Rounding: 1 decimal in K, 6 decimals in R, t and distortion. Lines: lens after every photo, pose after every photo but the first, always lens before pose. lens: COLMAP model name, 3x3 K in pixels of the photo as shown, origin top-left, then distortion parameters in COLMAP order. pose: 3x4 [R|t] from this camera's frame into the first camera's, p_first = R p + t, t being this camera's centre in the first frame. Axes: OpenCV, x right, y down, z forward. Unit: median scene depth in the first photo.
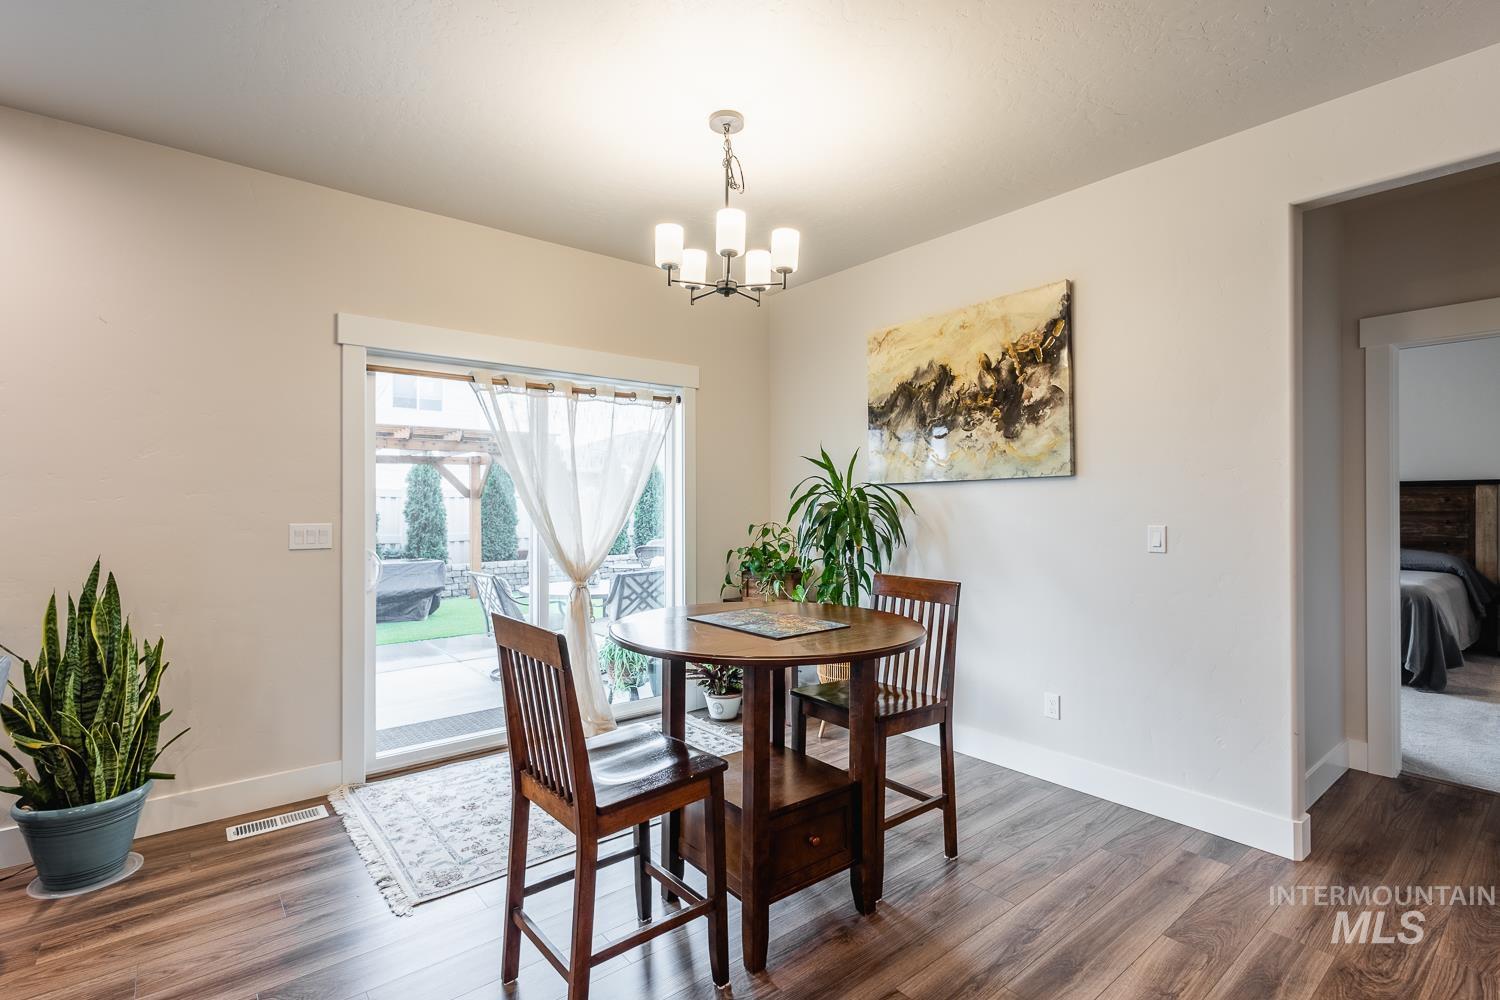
lens RADIAL K [[701.5, 0, 747.1], [0, 701.5, 499.6], [0, 0, 1]] dist [0.003197, -0.000315]
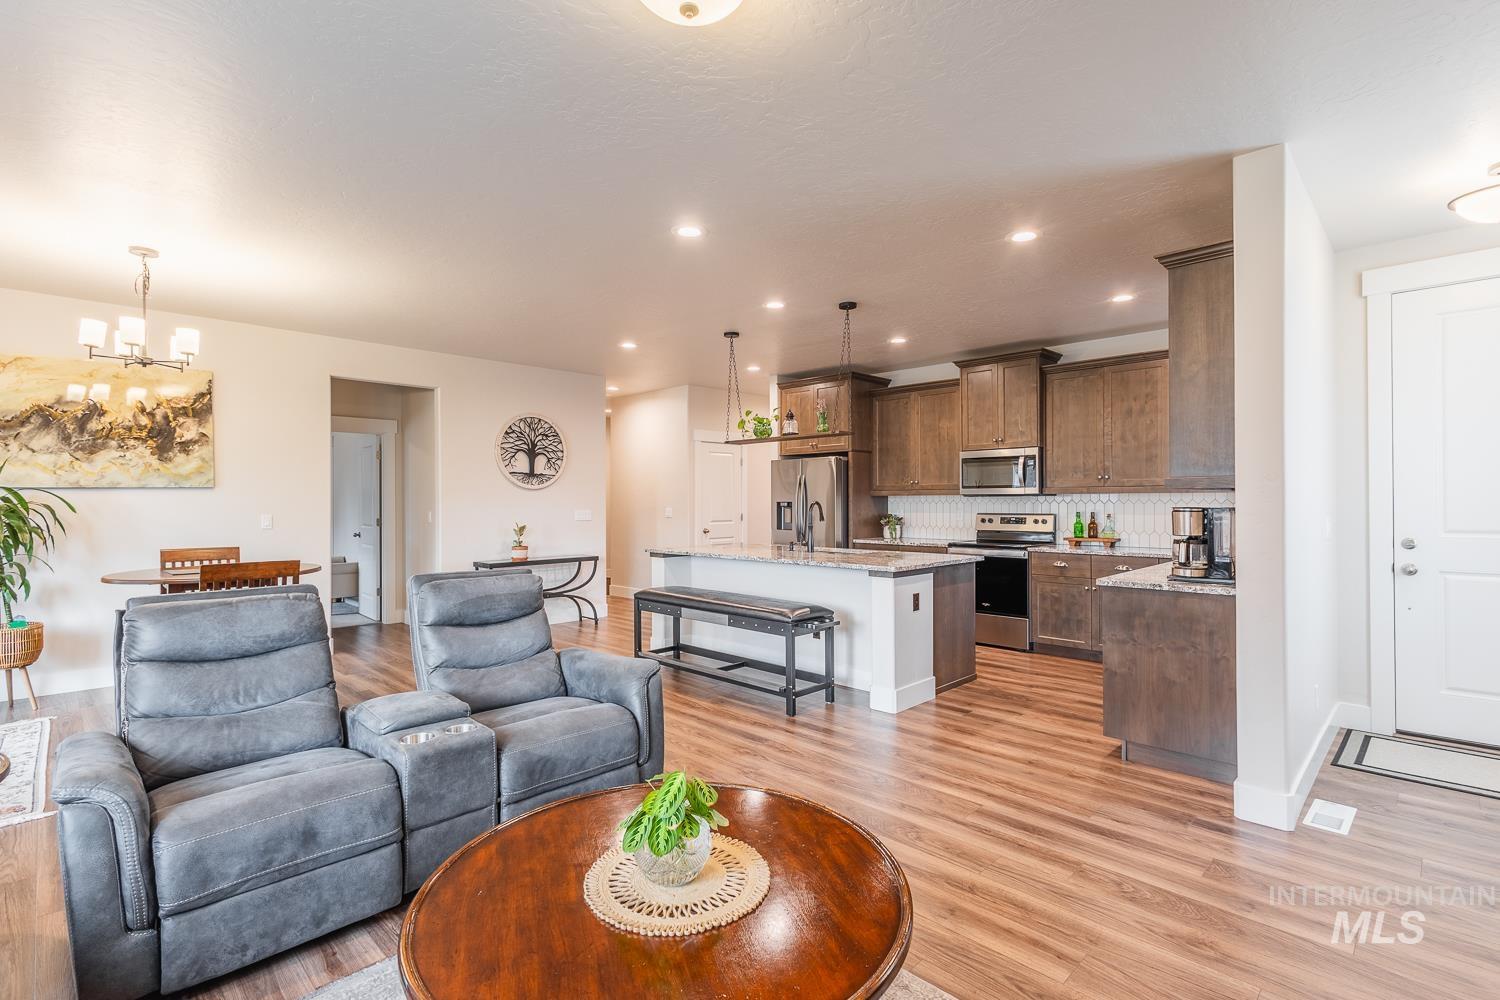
lens RADIAL K [[694.5, 0, 748.1], [0, 694.5, 501.7], [0, 0, 1]] dist [0.004099, -0.000748]
pose [[-0.099248, 0.000405, 0.995063, -1.209090], [0.000089, 1.000000, -0.000398, 0.001089], [-0.995063, 0.000049, -0.099248, -0.106519]]
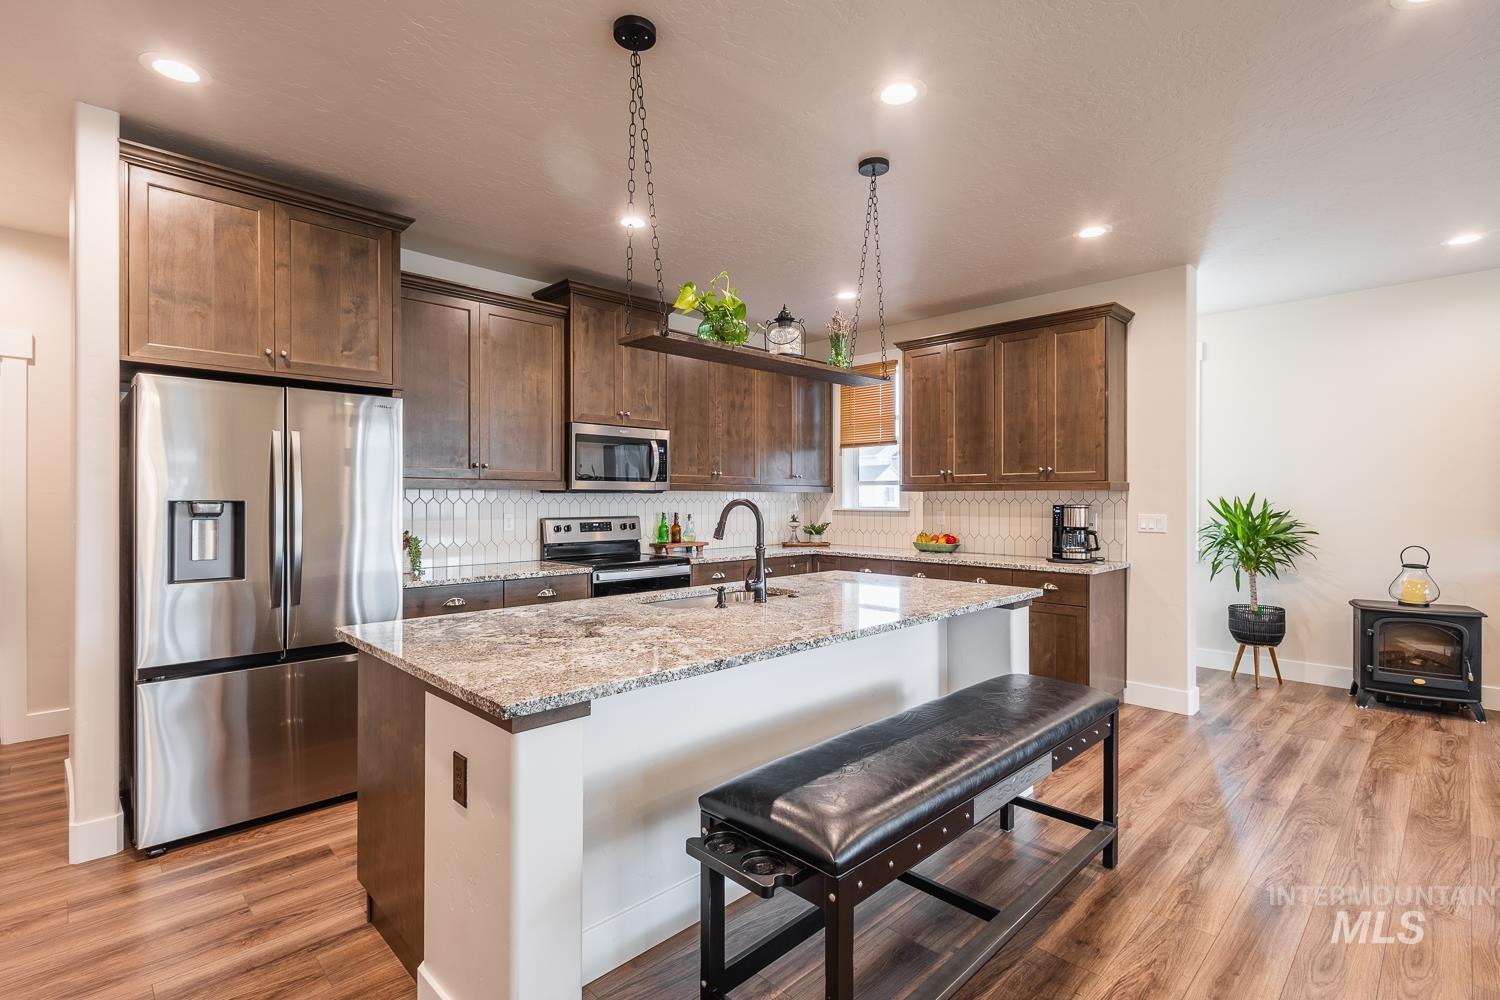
lens RADIAL K [[701.5, 0, 747.1], [0, 701.5, 499.6], [0, 0, 1]] dist [0.003197, -0.000315]
pose [[-0.995989, 0.000144, -0.089473, 0.403361], [0.000375, 0.999997, -0.002566, 0.002264], [0.089472, -0.002589, -0.995986, 0.373763]]
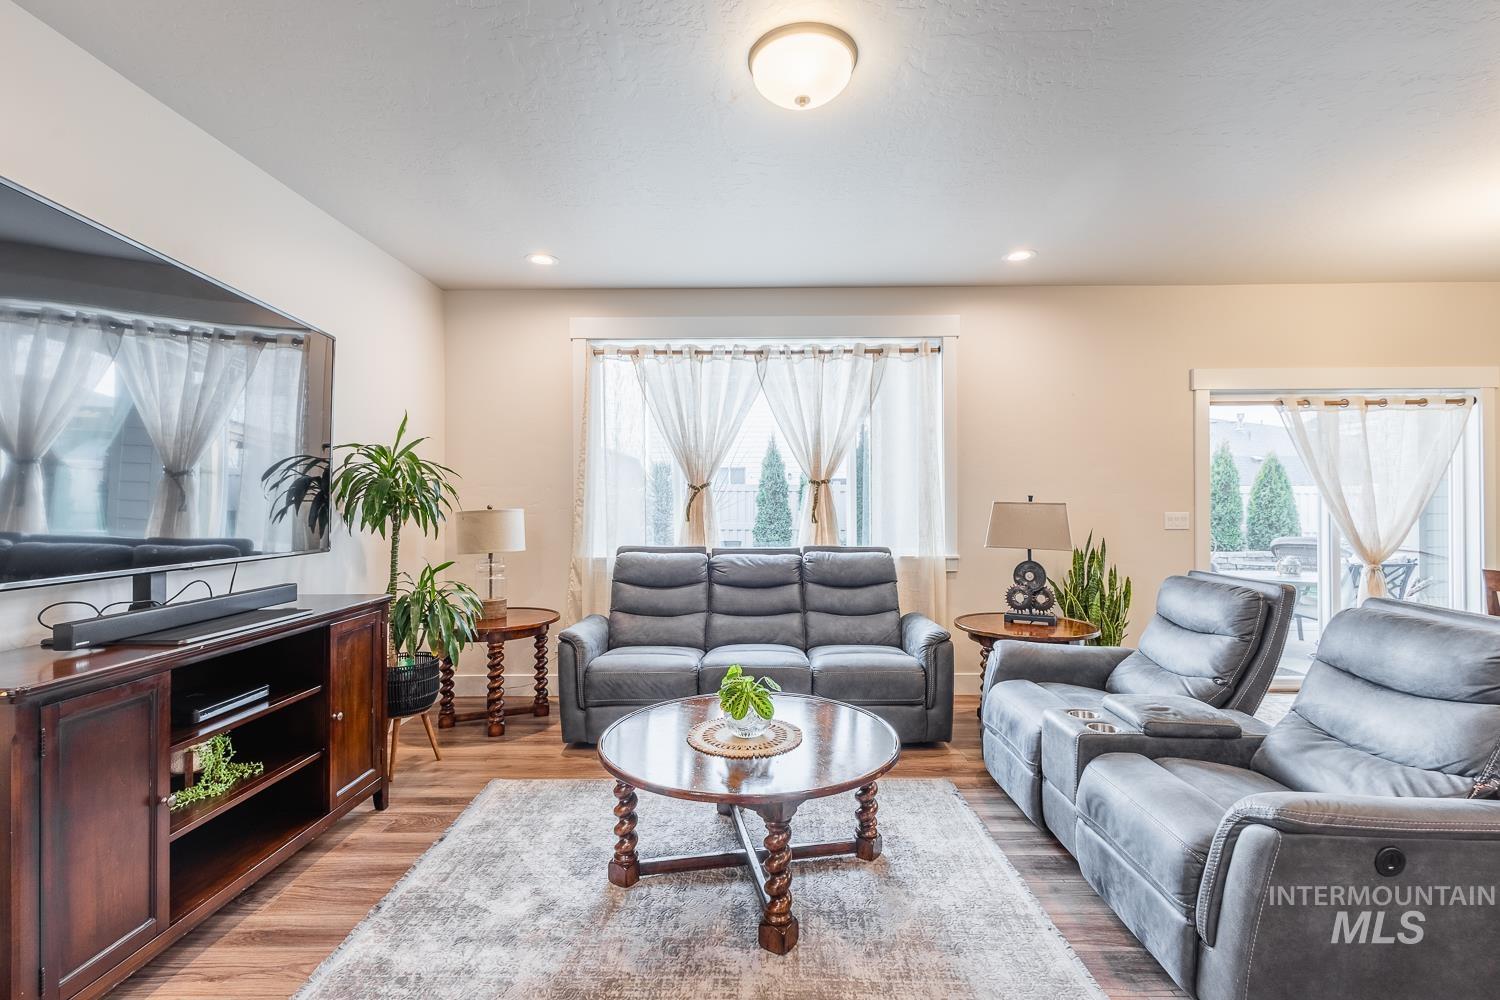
lens RADIAL K [[686.3, 0, 748.1], [0, 686.3, 491.4], [0, 0, 1]] dist [0.001589, 0.000006]
pose [[0.764041, -0.009918, -0.645092, -0.330767], [0.006185, 0.999948, -0.008048, -0.003410], [0.645139, 0.002159, 0.764063, -0.627894]]
